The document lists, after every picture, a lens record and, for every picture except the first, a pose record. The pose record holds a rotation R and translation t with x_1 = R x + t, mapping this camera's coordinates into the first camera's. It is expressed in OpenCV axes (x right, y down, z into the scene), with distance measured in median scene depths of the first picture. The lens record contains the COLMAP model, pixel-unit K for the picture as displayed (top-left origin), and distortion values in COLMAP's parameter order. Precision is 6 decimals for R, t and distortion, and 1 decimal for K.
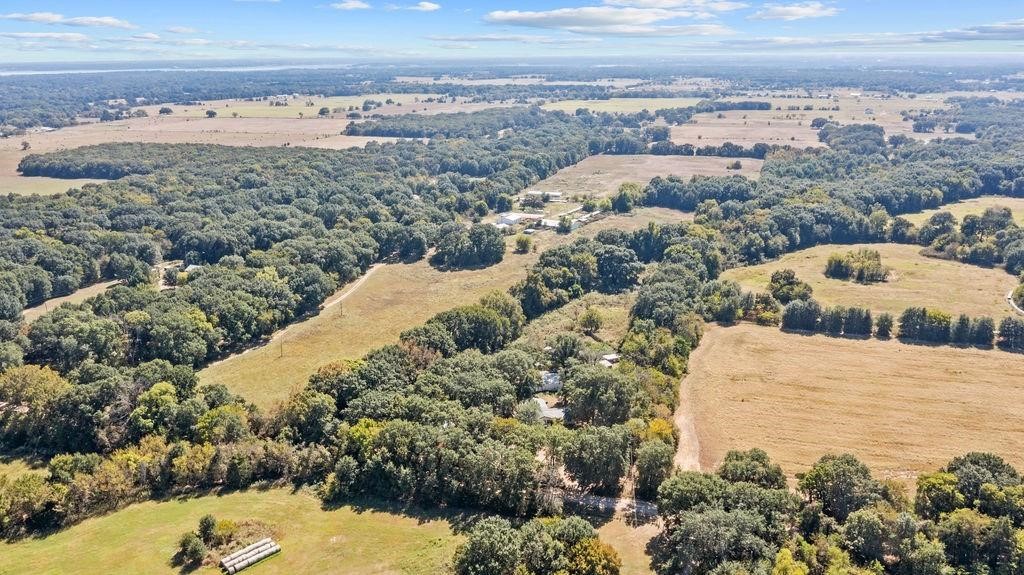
lens RADIAL K [[906.8, 0, 512.0], [0, 906.8, 287.5], [0, 0, 1]] dist [-0.008383, -0.004267]
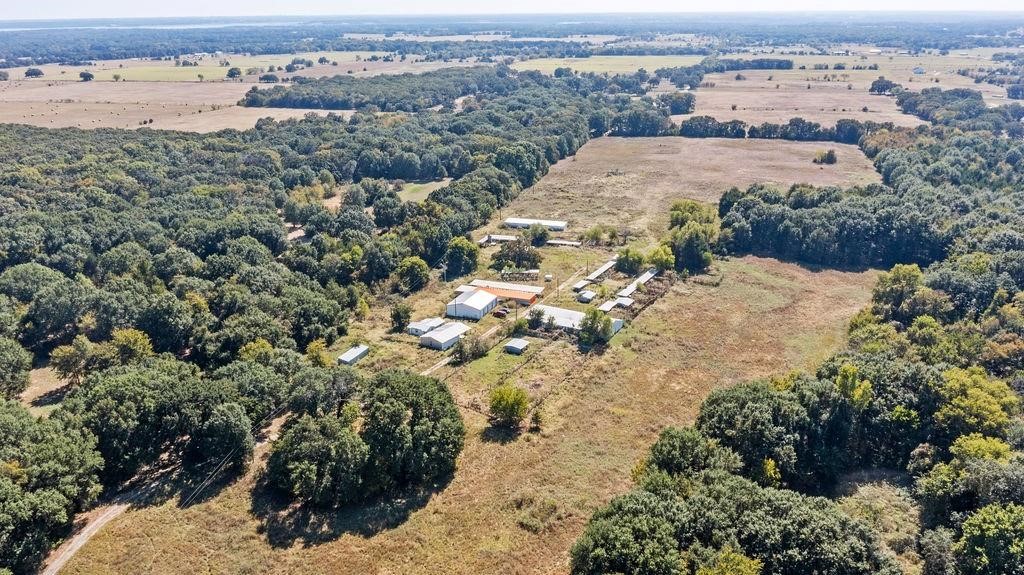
lens RADIAL K [[906.8, 0, 512.0], [0, 906.8, 287.5], [0, 0, 1]] dist [-0.008383, -0.004267]
pose [[0.999136, -0.012389, 0.039661, -0.000276], [0.010716, 0.999055, 0.042131, -0.046198], [-0.040145, -0.041670, 0.998325, 0.235975]]
